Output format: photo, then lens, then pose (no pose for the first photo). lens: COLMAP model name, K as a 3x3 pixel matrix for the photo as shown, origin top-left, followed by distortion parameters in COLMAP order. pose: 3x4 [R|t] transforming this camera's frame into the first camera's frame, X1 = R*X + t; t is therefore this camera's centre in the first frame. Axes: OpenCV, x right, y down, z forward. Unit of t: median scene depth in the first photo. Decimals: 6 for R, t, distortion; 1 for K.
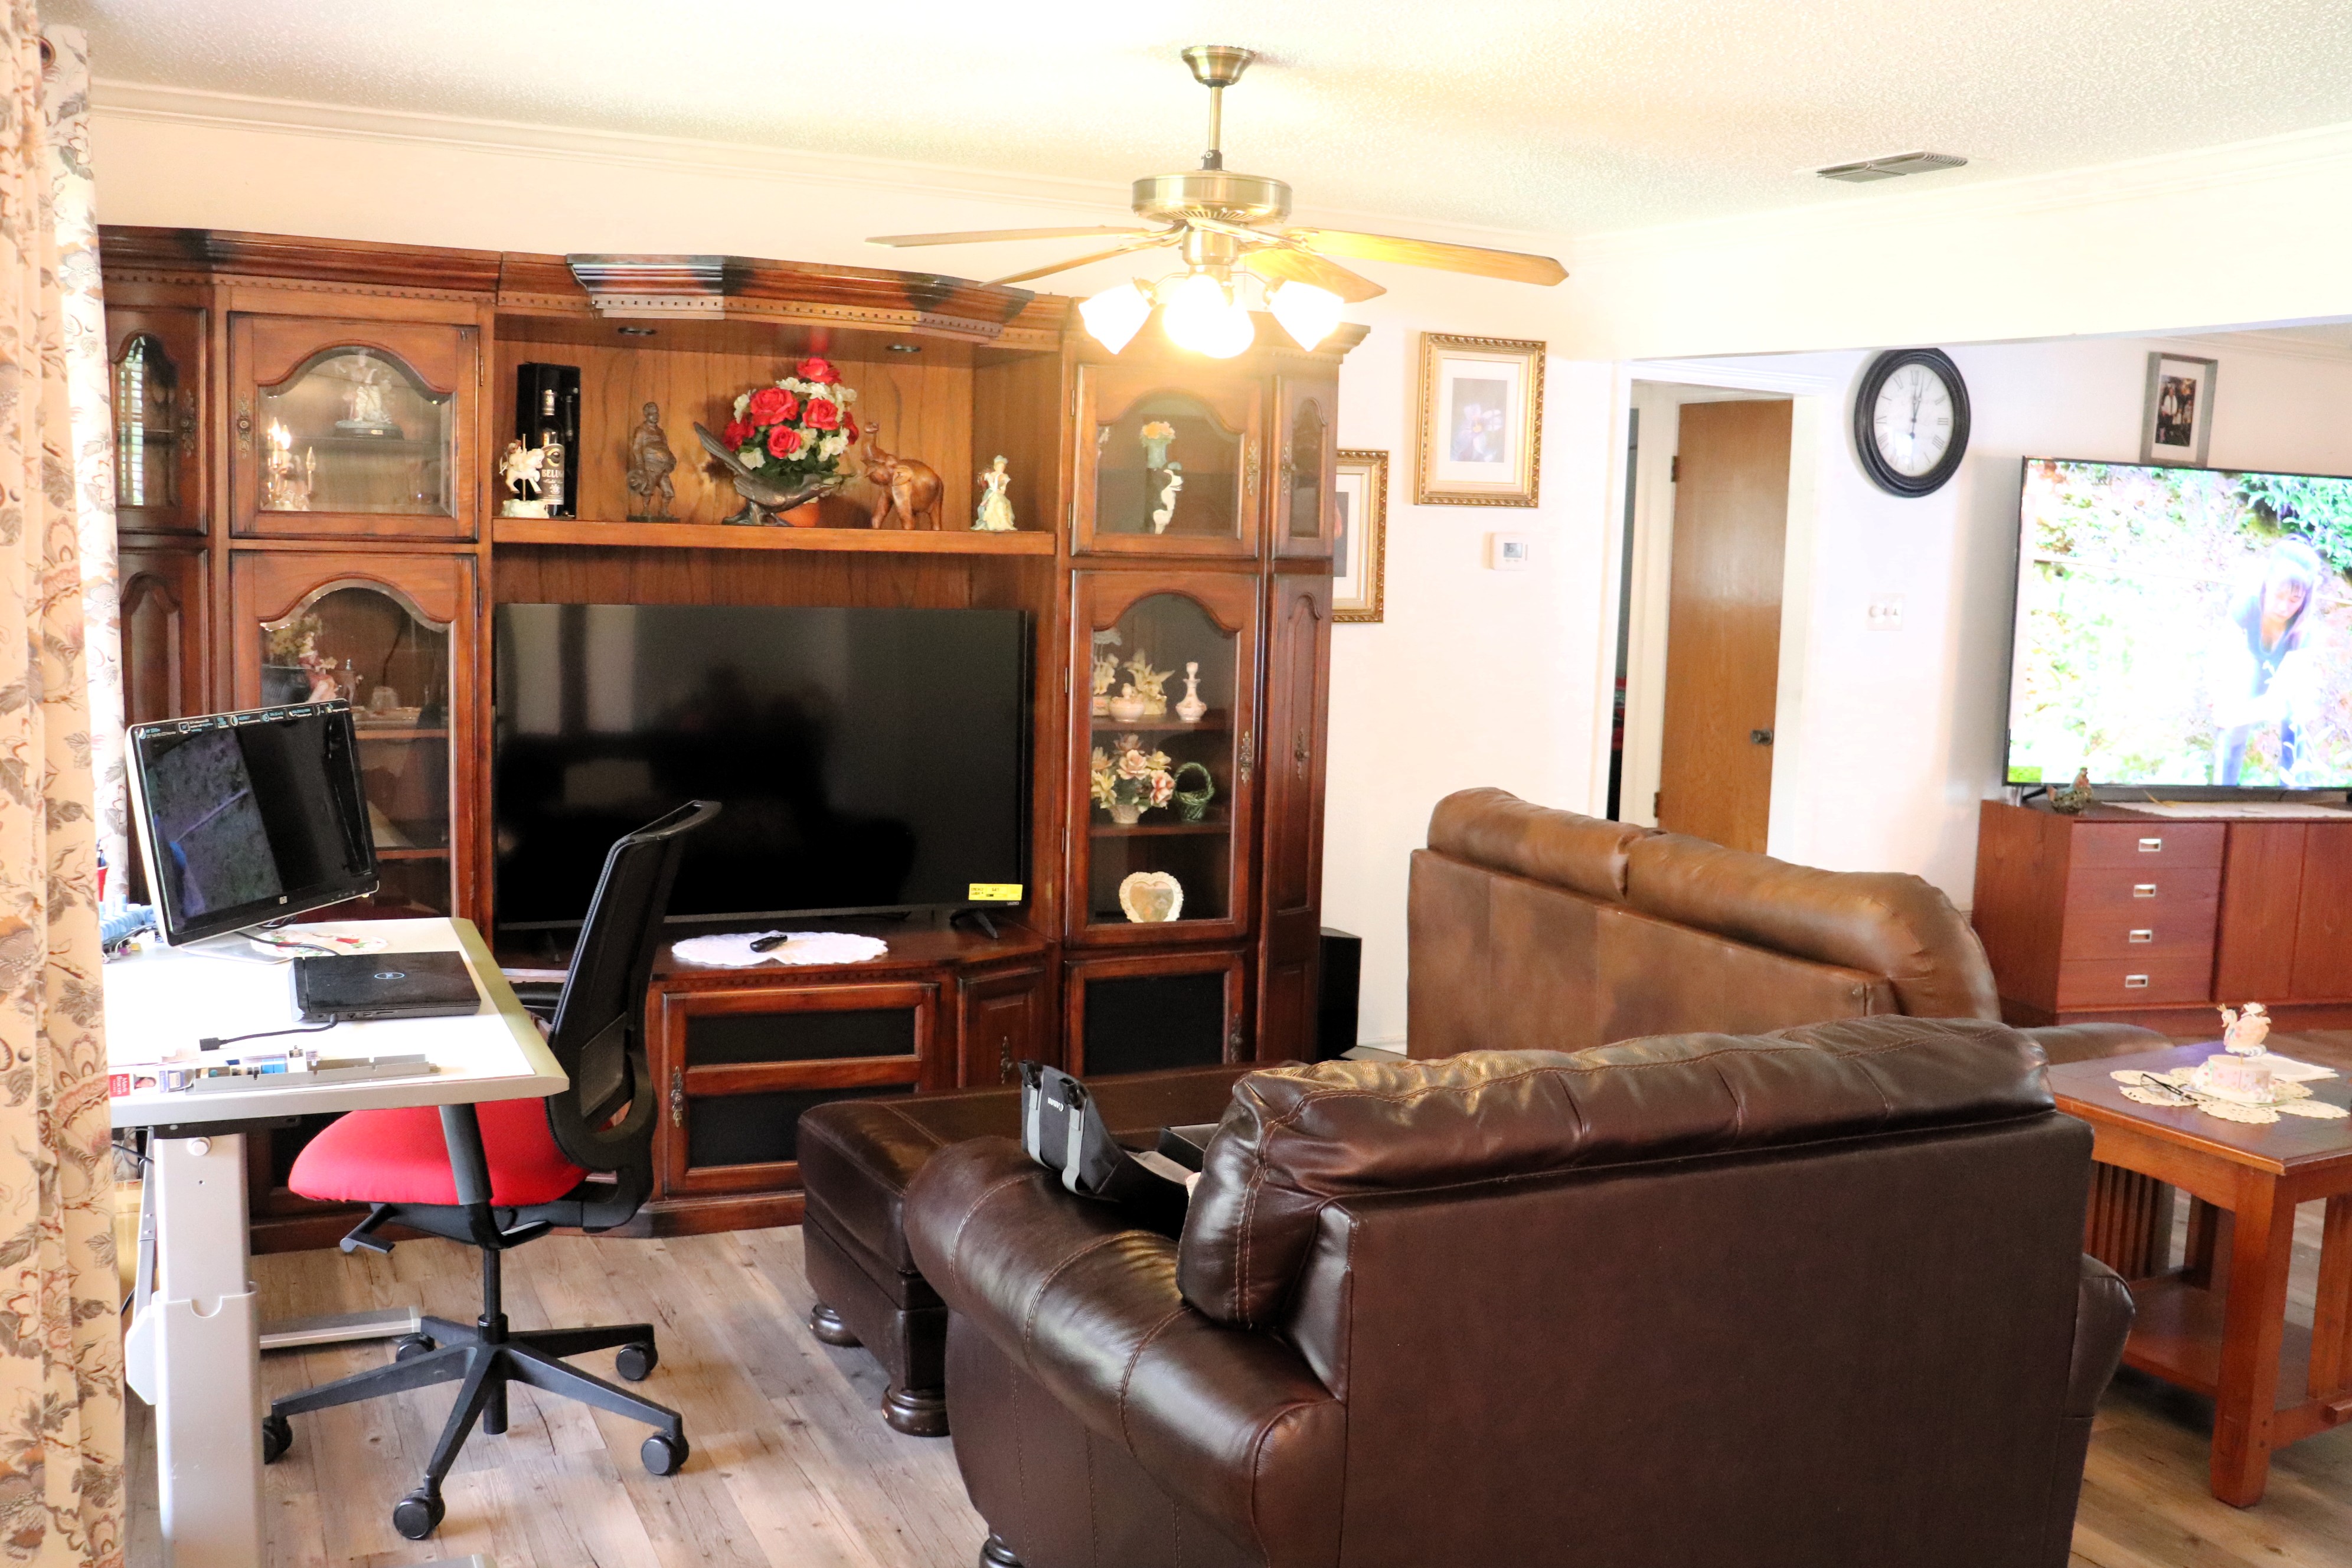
lens RADIAL K [[2095.8, 0, 1181.4], [0, 2095.8, 835.6], [0, 0, 1]] dist [-0.153897, 0.159920]
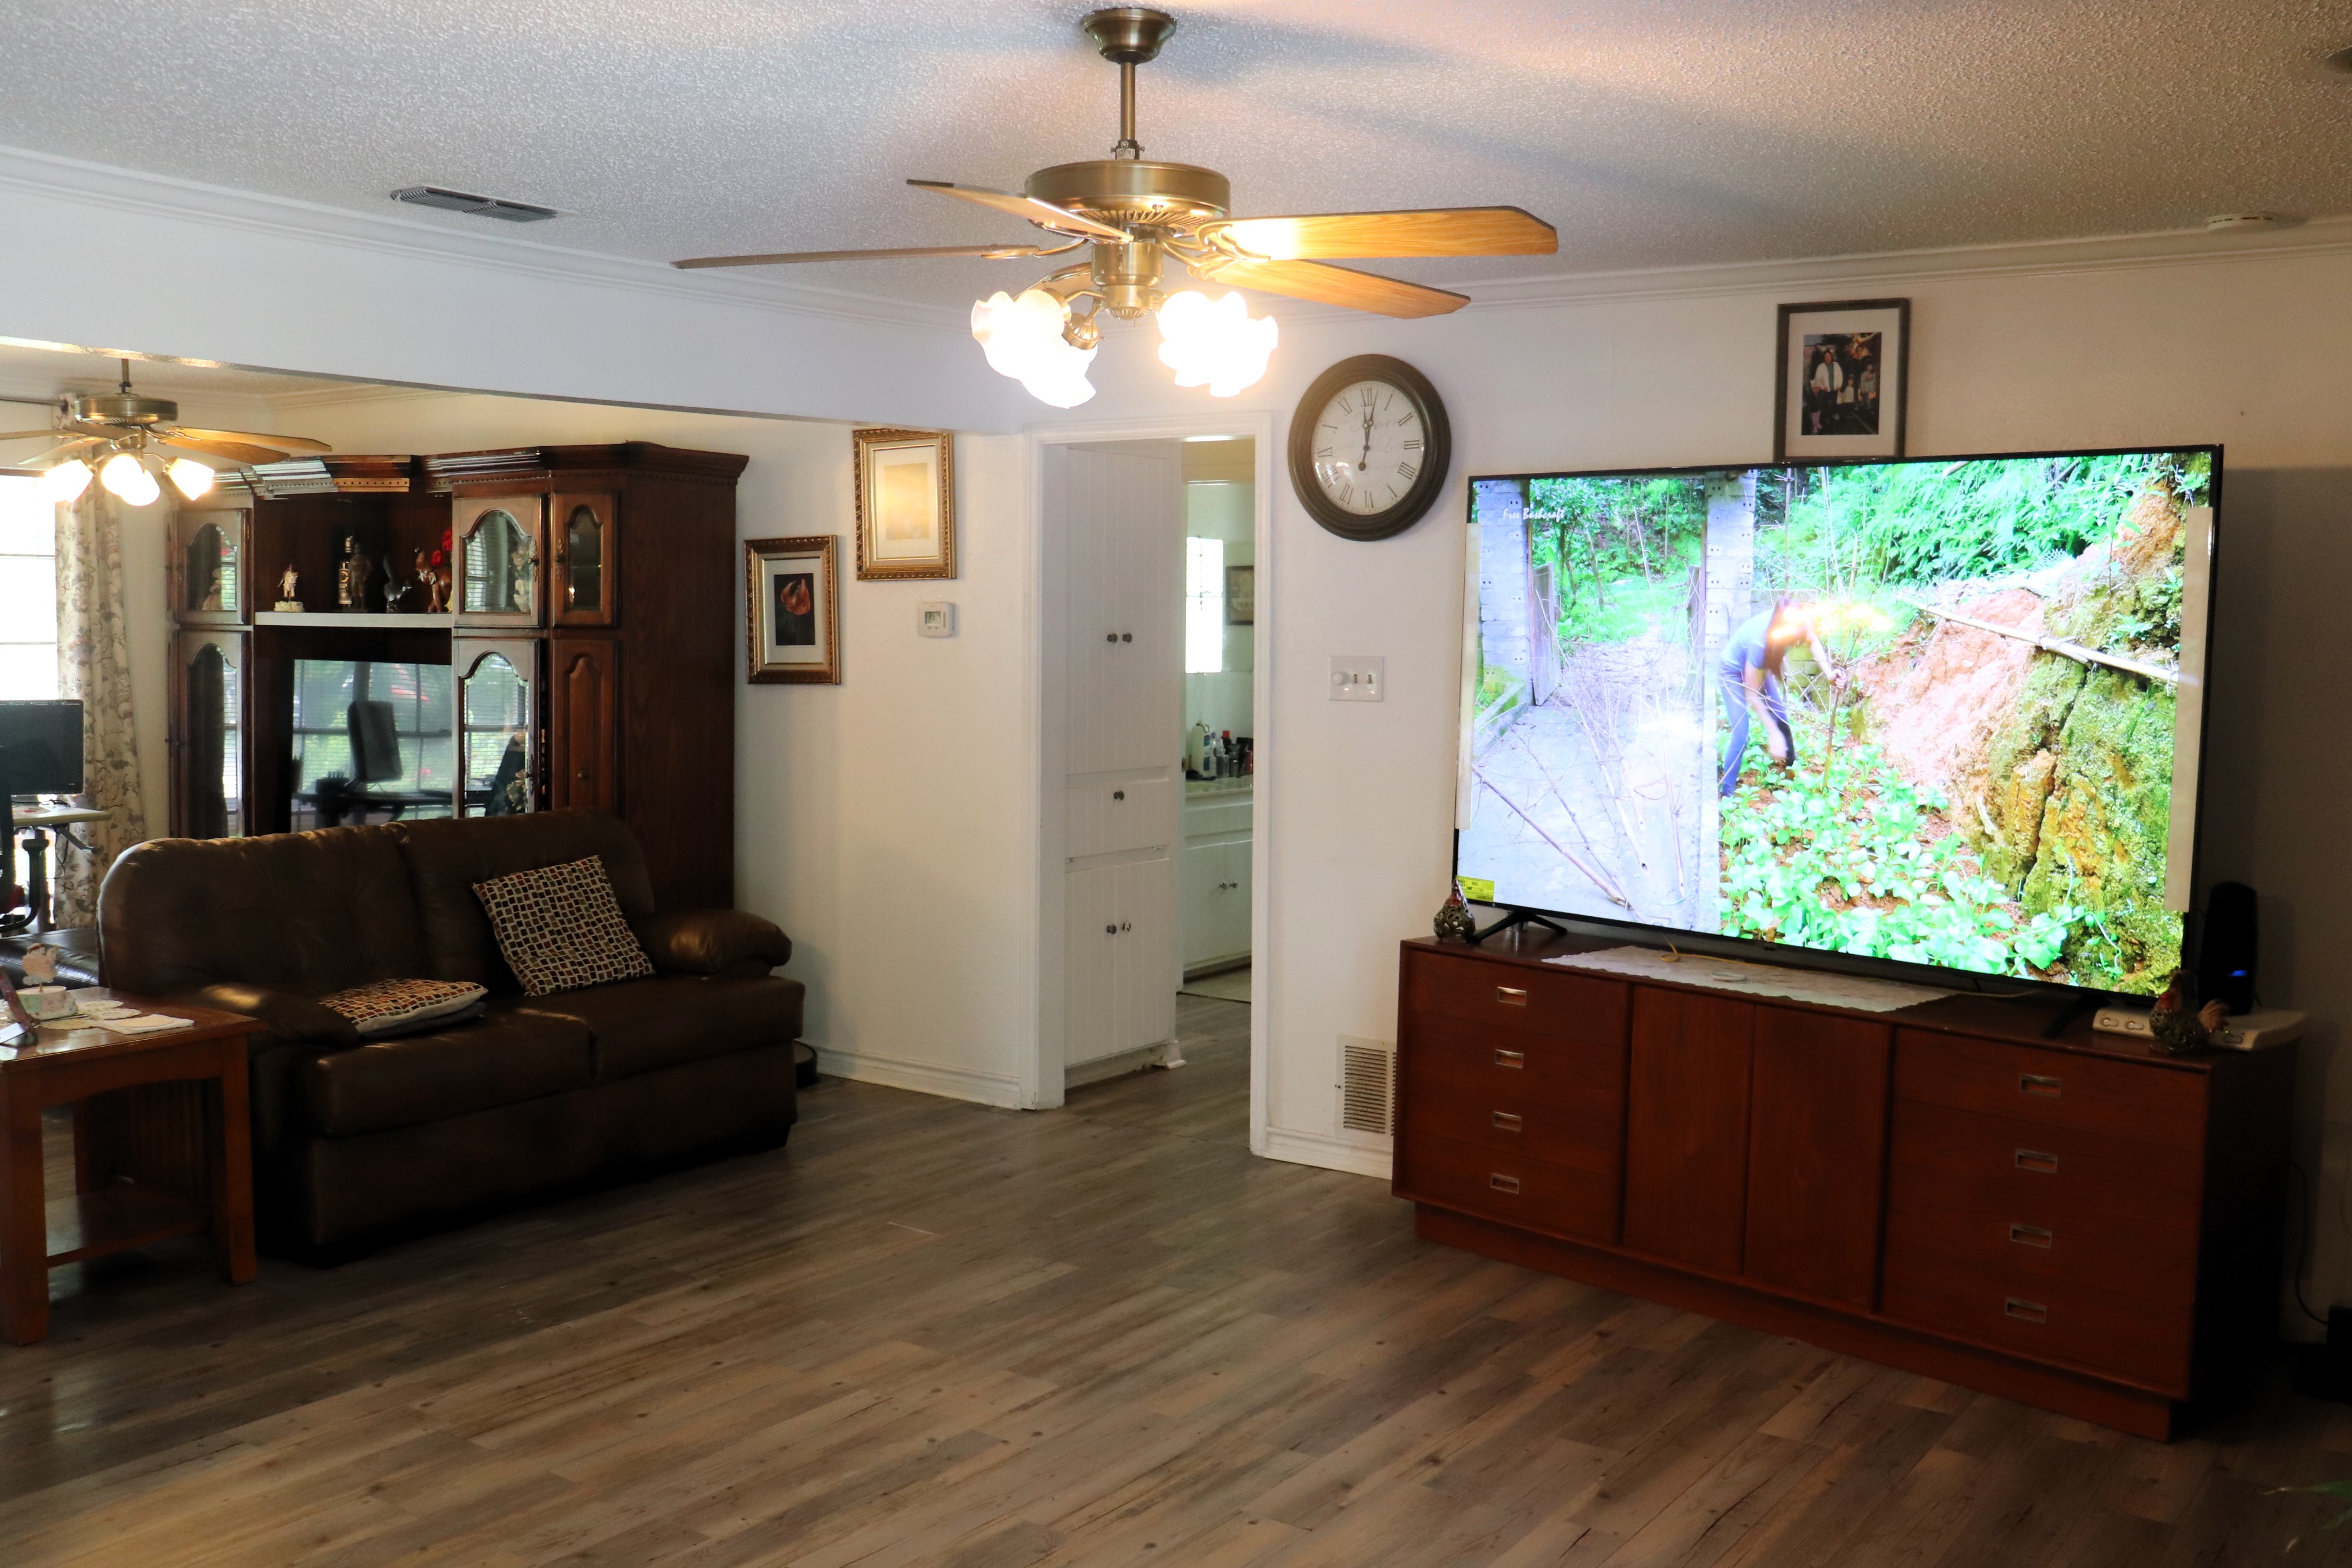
lens RADIAL K [[2095.8, 0, 1181.4], [0, 2095.8, 835.6], [0, 0, 1]] dist [-0.153897, 0.159920]
pose [[0.494294, 0.064681, -0.866885, 1.021093], [-0.116082, 0.993208, 0.007917, -0.042505], [0.861509, 0.096717, 0.498445, 0.508615]]
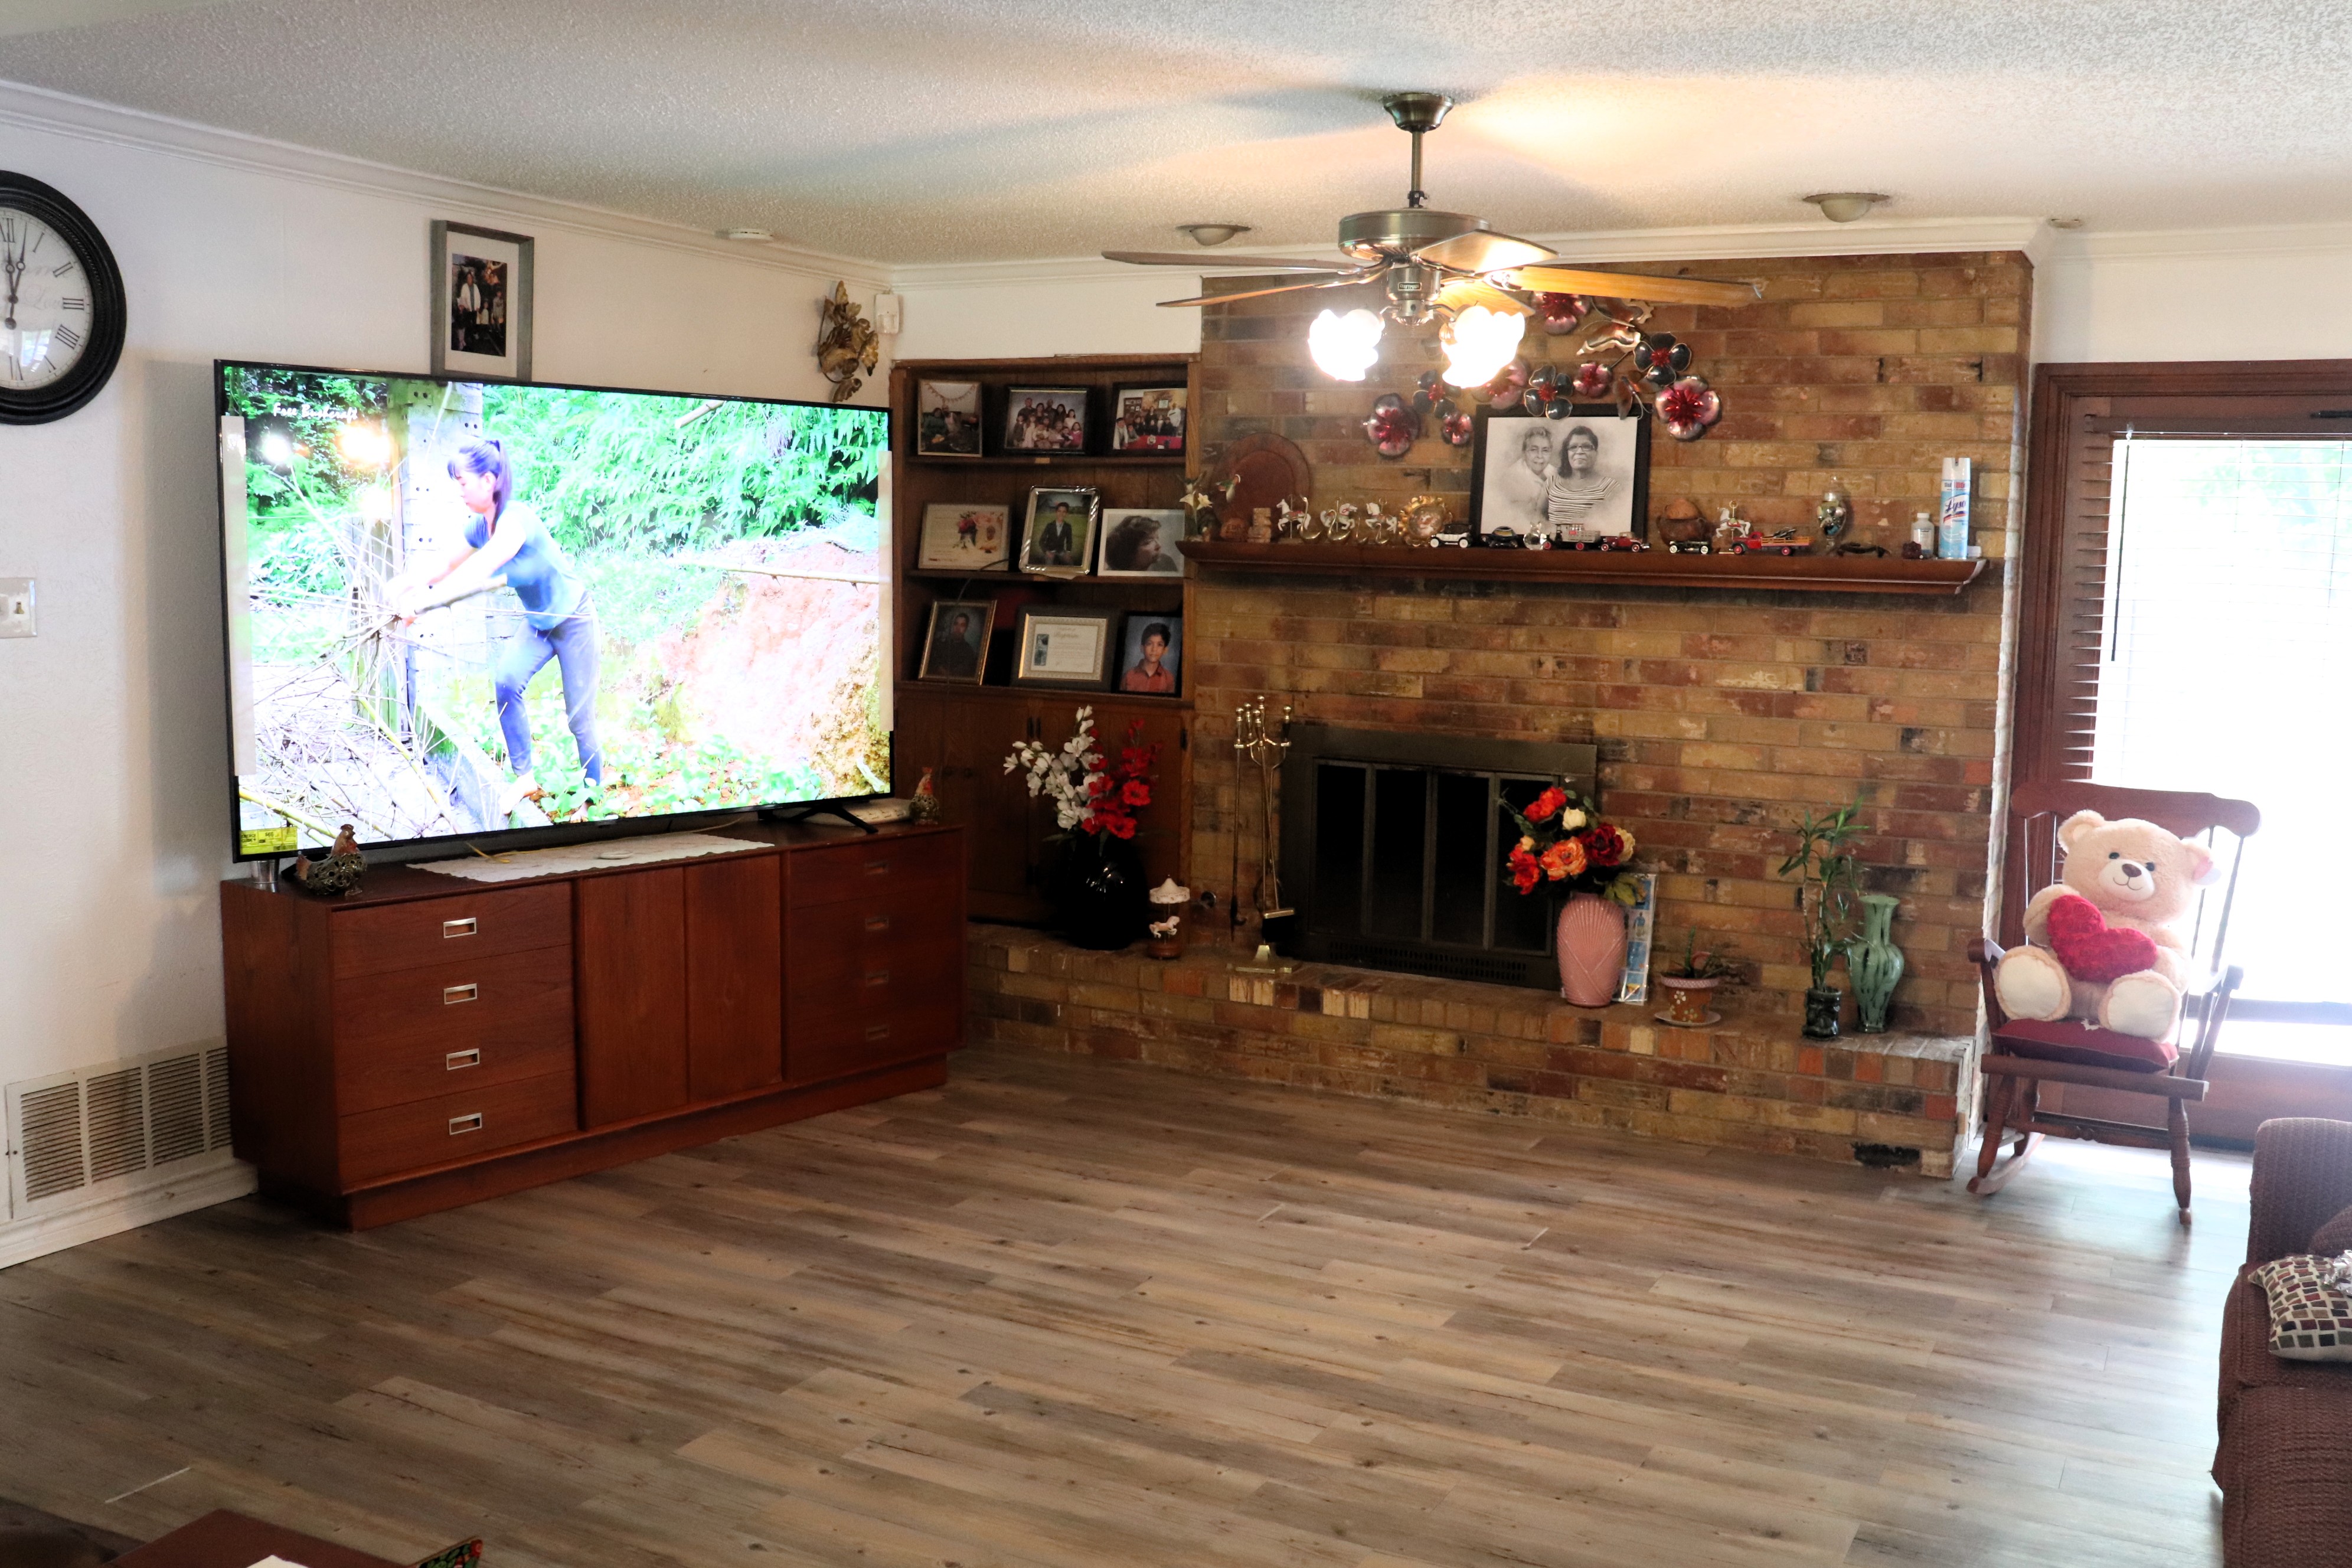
lens RADIAL K [[2095.8, 0, 1181.4], [0, 2095.8, 835.6], [0, 0, 1]] dist [-0.153897, 0.159920]
pose [[0.799690, -0.097286, 0.592479, 0.251038], [0.086522, 0.995158, 0.046625, -0.036332], [-0.594147, 0.013977, 0.804235, 0.284576]]
